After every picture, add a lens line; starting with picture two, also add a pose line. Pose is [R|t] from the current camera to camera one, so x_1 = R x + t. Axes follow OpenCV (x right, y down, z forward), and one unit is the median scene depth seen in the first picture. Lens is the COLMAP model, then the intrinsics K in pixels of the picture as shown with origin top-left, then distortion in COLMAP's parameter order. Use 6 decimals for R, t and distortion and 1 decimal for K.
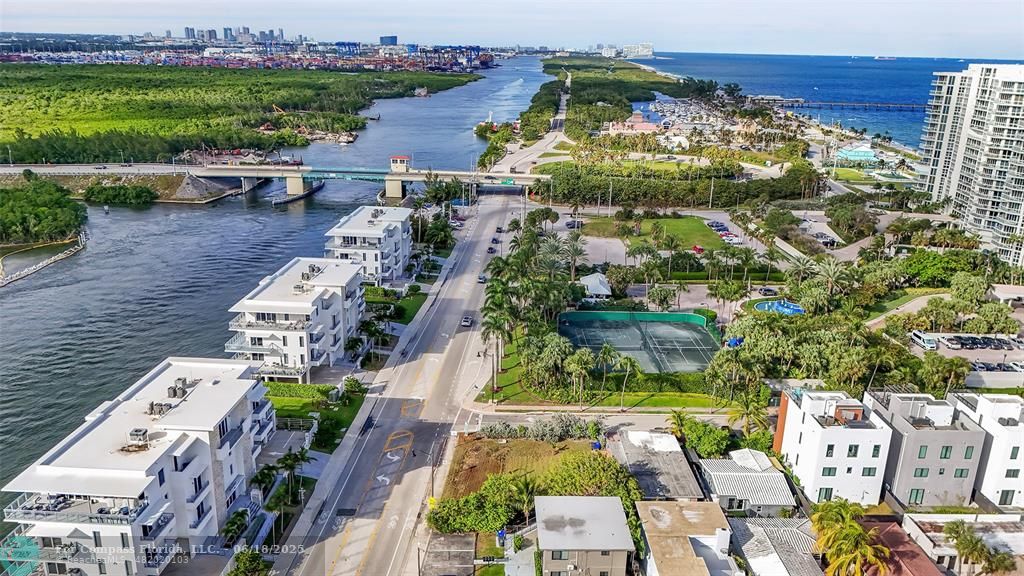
lens RADIAL K [[754.3, 0, 512.0], [0, 754.3, 288.0], [0, 0, 1]] dist [0.112516, -0.152836]
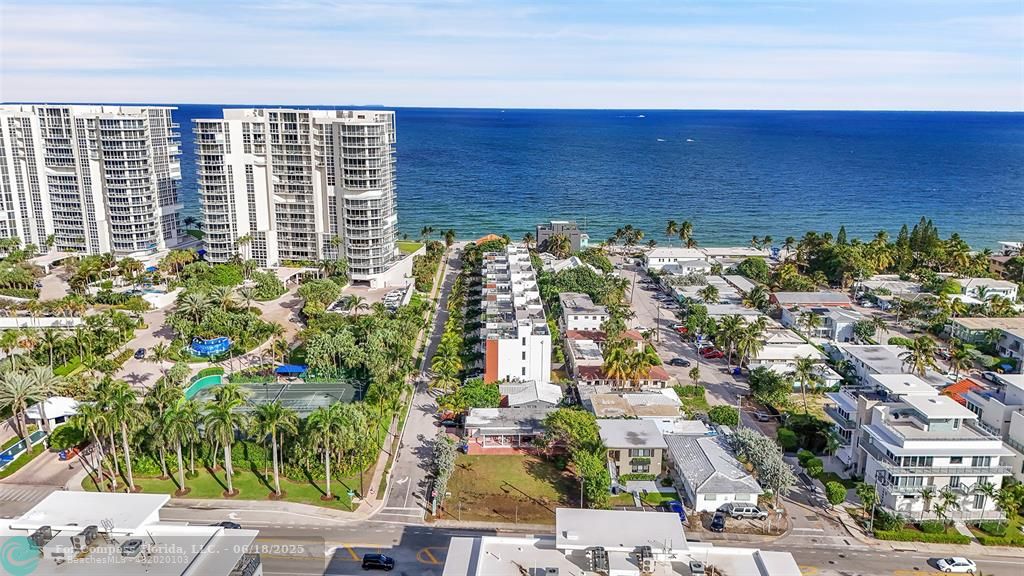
lens RADIAL K [[754.3, 0, 512.0], [0, 754.3, 288.0], [0, 0, 1]] dist [0.112516, -0.152836]
pose [[0.000137, -0.261669, 0.965158, -0.427130], [0.296028, 0.921909, 0.249902, -0.127878], [-0.955179, 0.285679, 0.077588, 0.364828]]
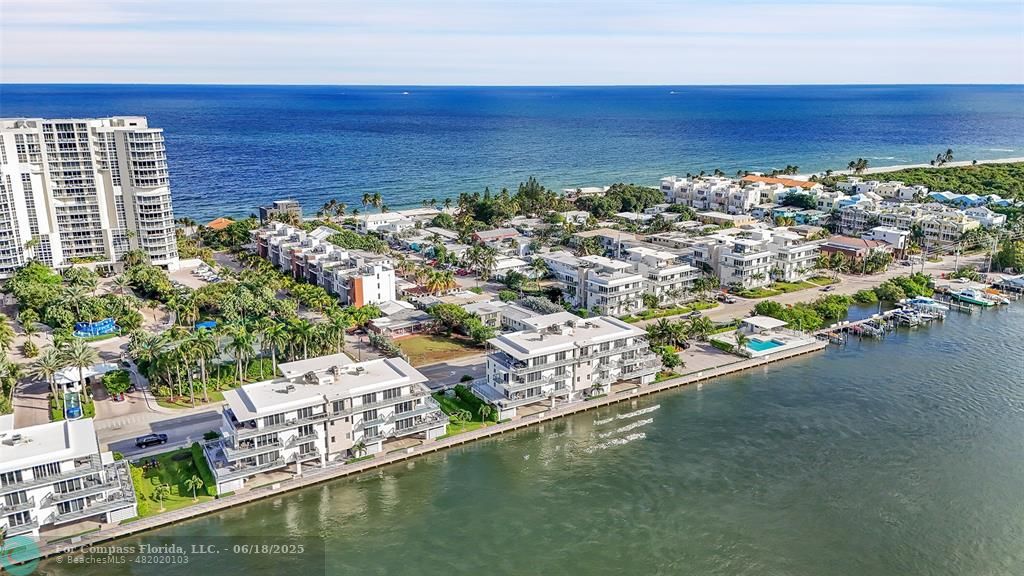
lens RADIAL K [[750.4, 0, 512.0], [0, 750.4, 288.0], [0, 0, 1]] dist [0.115423, -0.124047]
pose [[-0.563924, -0.243268, 0.789183, -0.675568], [0.237588, 0.867434, 0.437162, -0.286109], [-0.790912, 0.434027, -0.431369, 0.694005]]
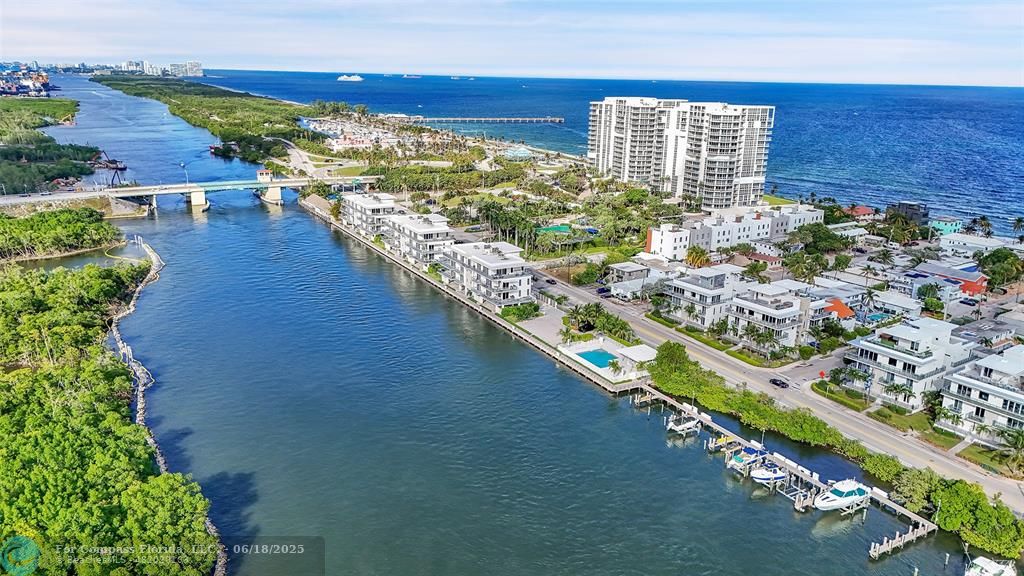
lens RADIAL K [[754.3, 0, 512.0], [0, 754.3, 288.0], [0, 0, 1]] dist [0.112516, -0.152836]
pose [[0.840598, -0.154112, 0.519272, -0.650428], [0.164560, 0.986018, 0.026245, 0.084439], [-0.516056, 0.063390, 0.854206, -0.451314]]
